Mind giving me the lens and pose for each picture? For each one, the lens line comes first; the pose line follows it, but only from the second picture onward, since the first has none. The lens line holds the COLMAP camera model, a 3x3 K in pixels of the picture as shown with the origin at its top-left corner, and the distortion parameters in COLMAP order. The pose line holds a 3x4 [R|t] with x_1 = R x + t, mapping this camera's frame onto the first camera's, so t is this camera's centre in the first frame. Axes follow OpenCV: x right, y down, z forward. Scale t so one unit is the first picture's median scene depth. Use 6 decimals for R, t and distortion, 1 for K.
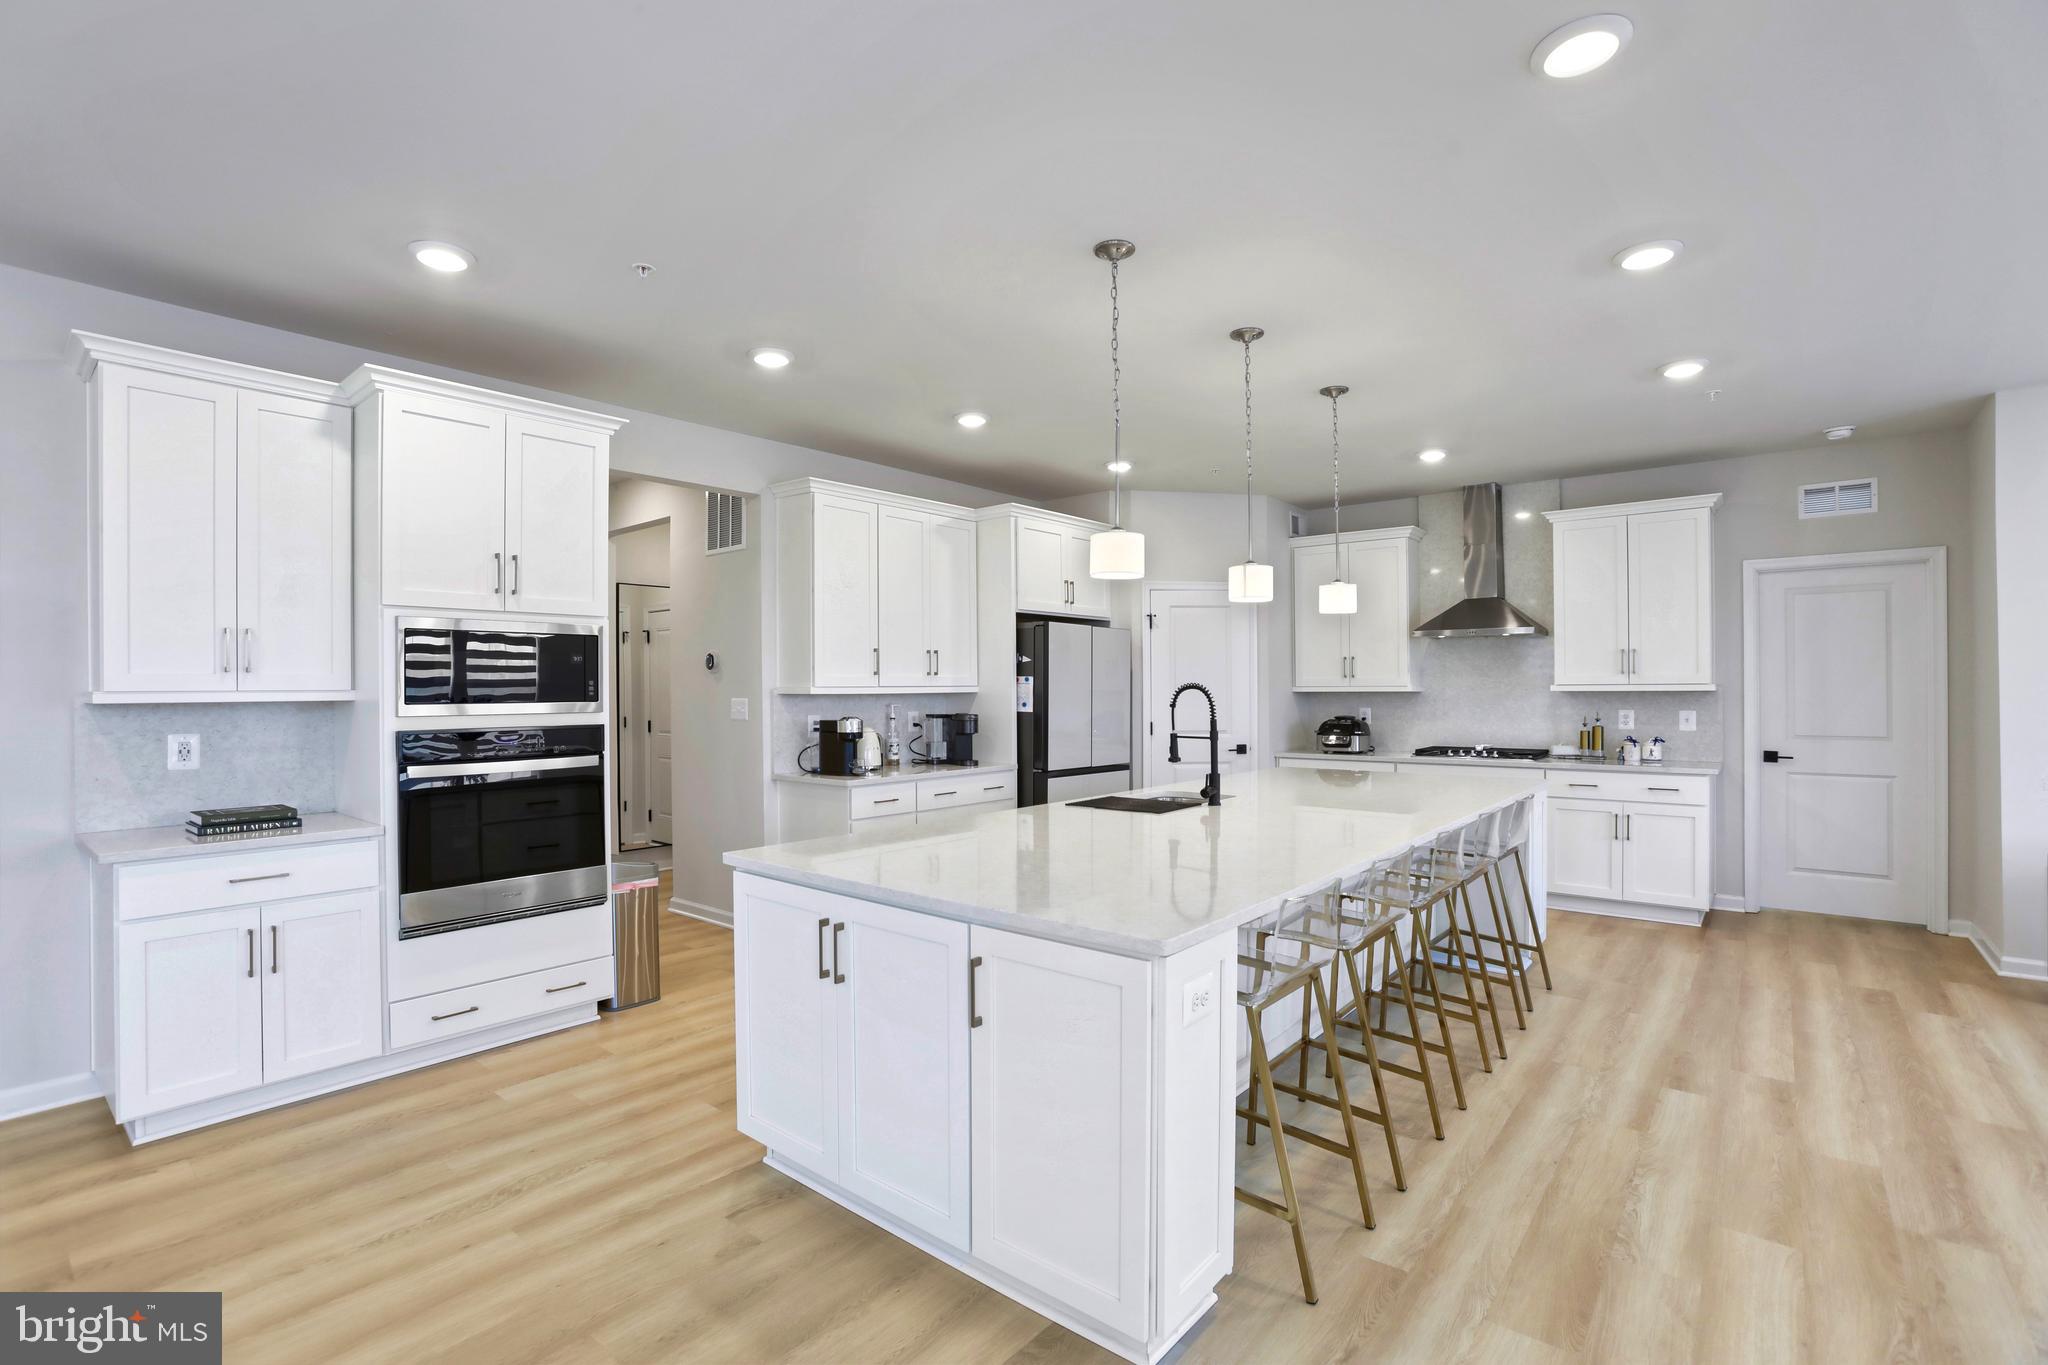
lens RADIAL K [[959.6, 0, 1016.9], [0, 959.6, 689.9], [0, 0, 1]] dist [-0.079749, 0.041018]
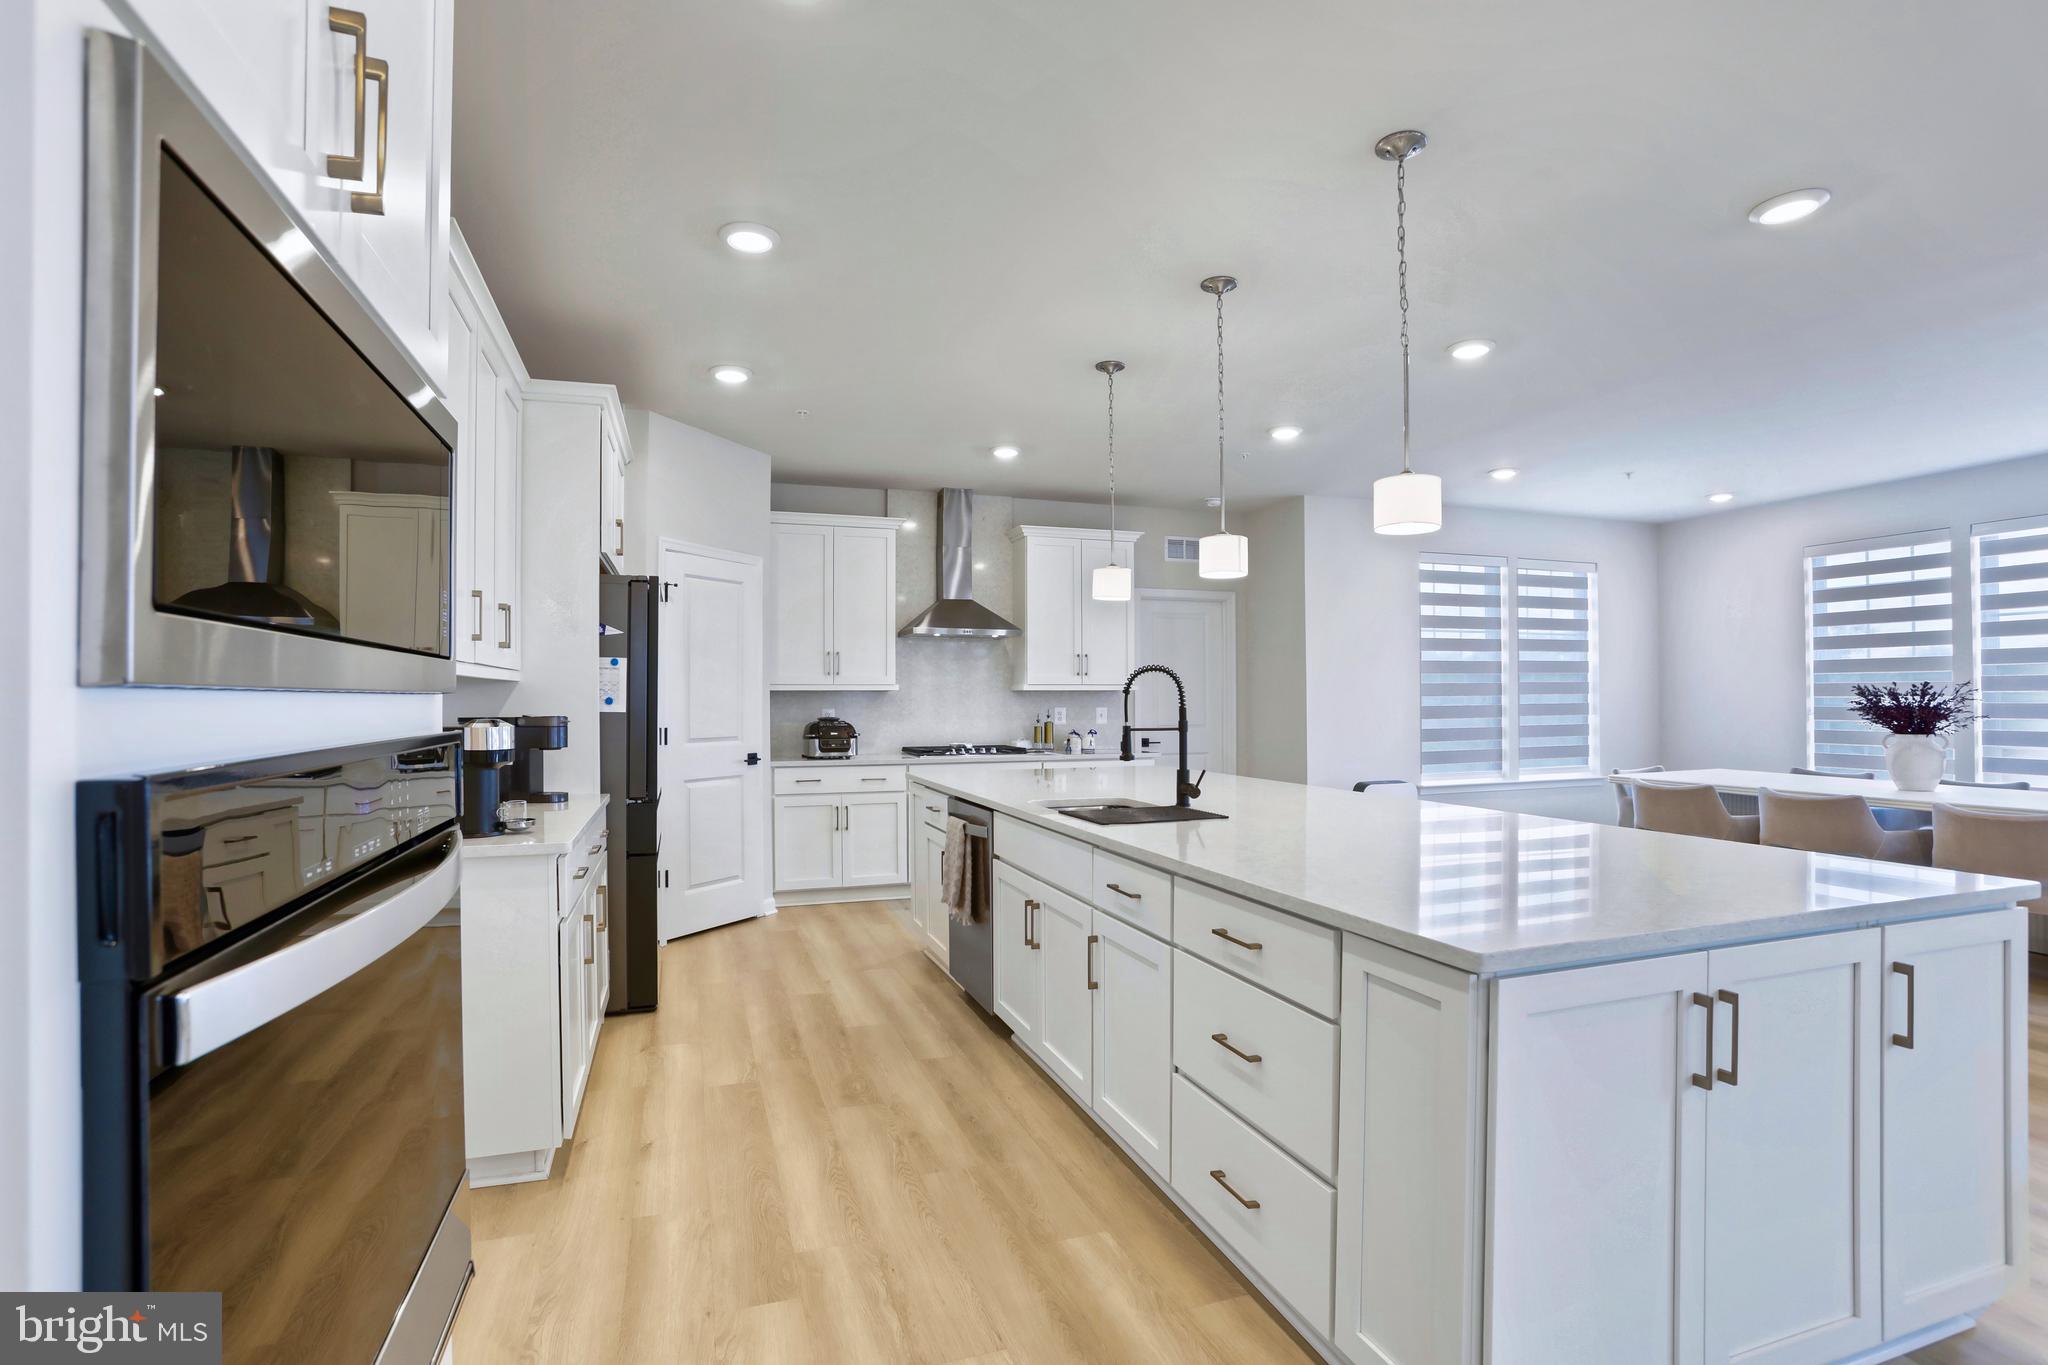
lens RADIAL K [[959.6, 0, 1016.9], [0, 959.6, 689.9], [0, 0, 1]] dist [-0.079749, 0.041018]
pose [[0.502675, 0.012326, 0.864387, -0.404605], [0.003137, 0.999866, -0.016083, 0.018699], [-0.864470, 0.010796, 0.502569, 0.453139]]
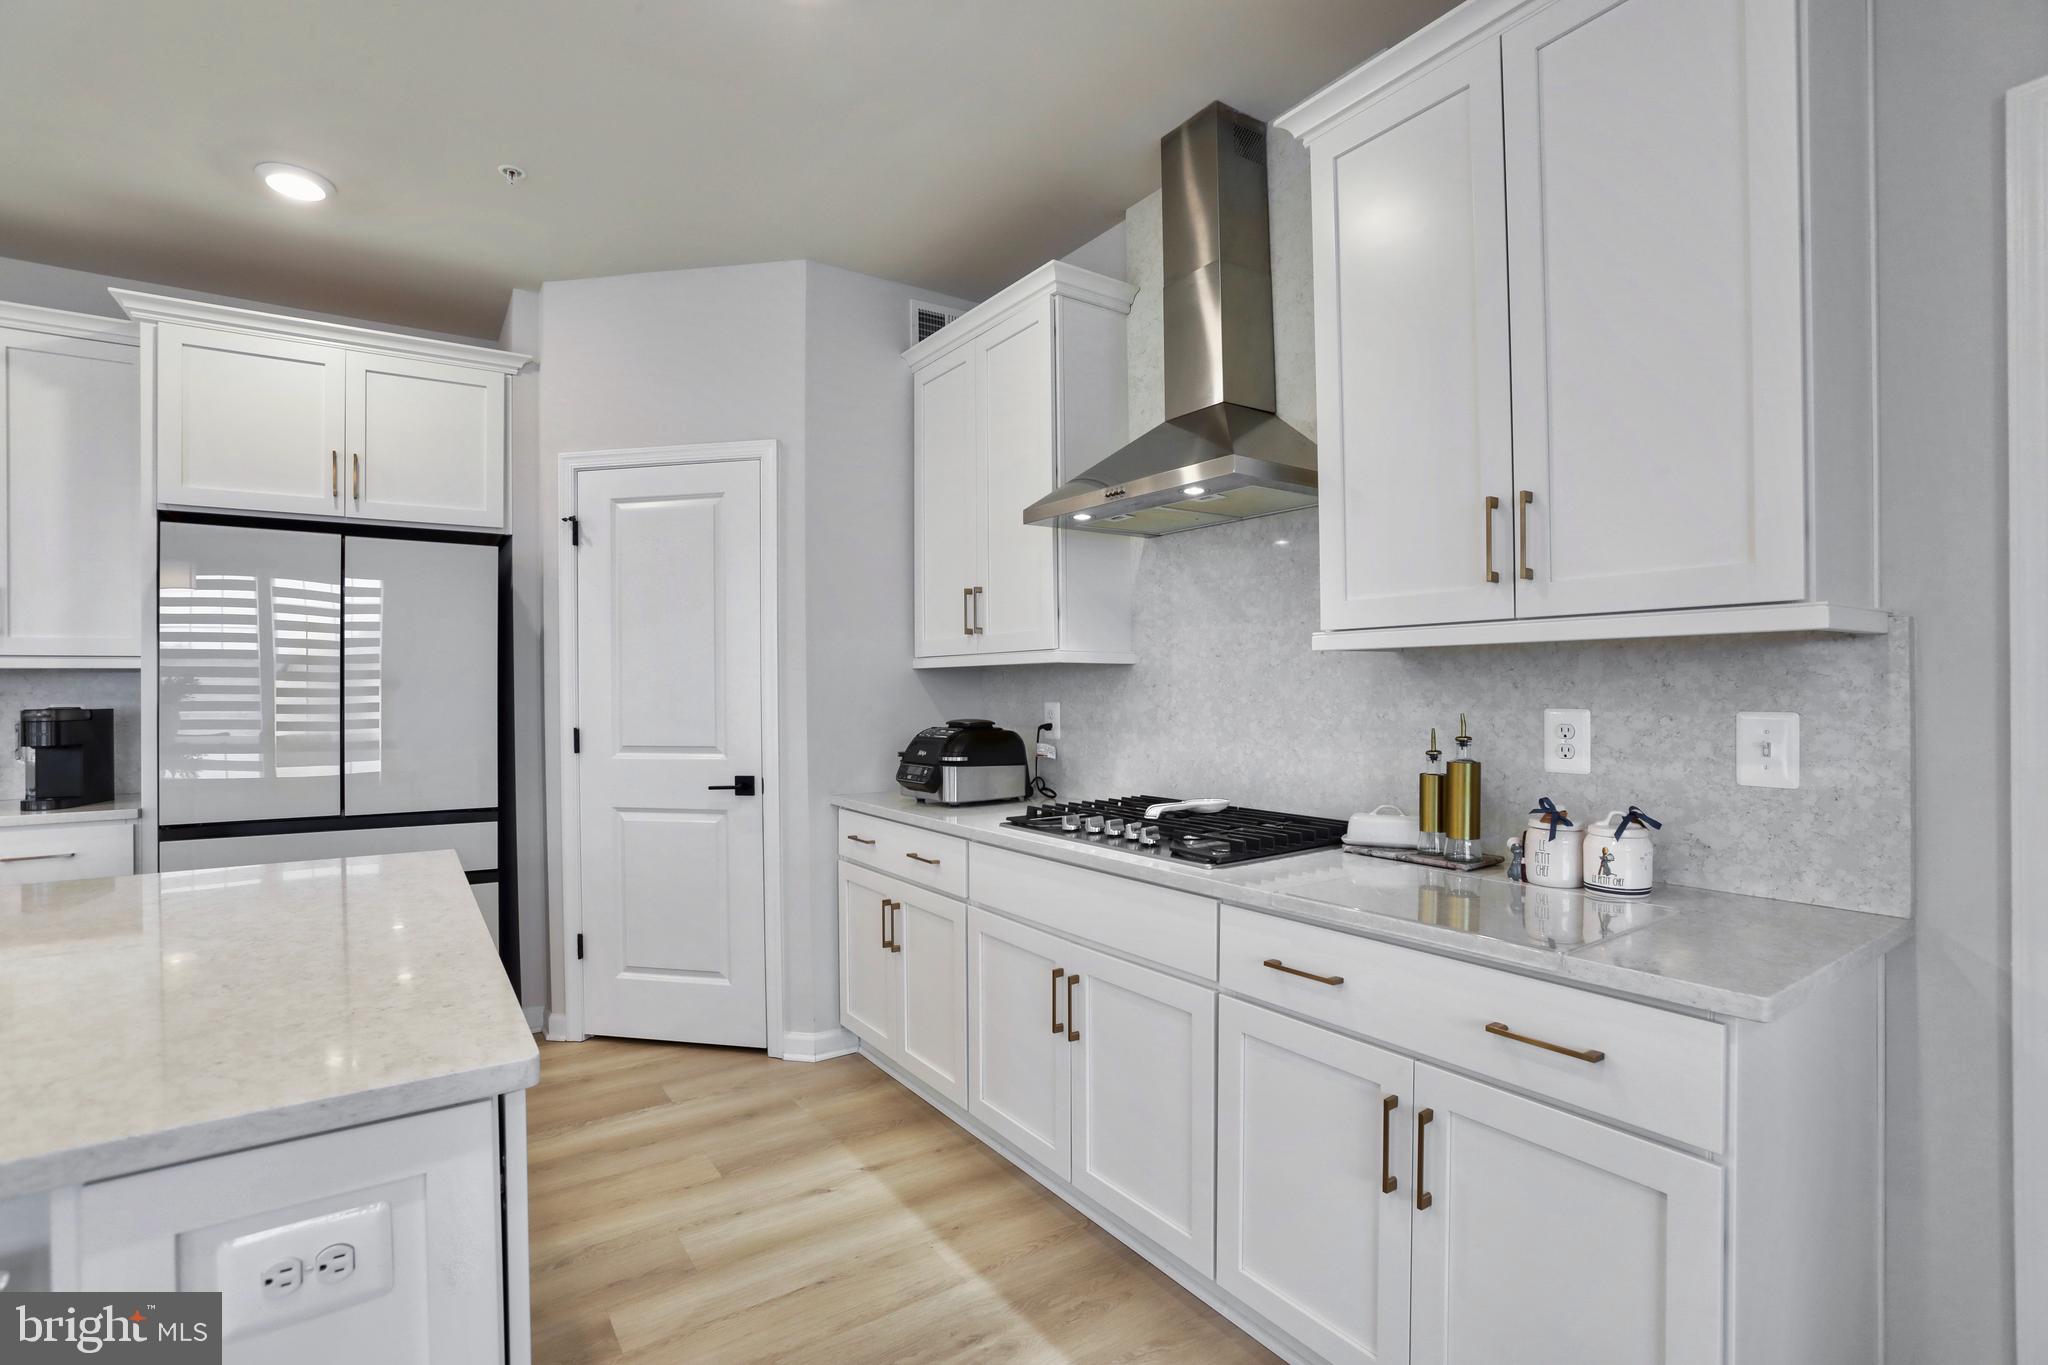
lens RADIAL K [[959.6, 0, 1016.9], [0, 959.6, 689.9], [0, 0, 1]] dist [-0.079749, 0.041018]
pose [[0.959033, -0.000857, -0.283293, 0.570948], [0.000704, 1.000000, -0.000643, 0.015299], [0.283294, 0.000417, 0.959033, 0.659864]]
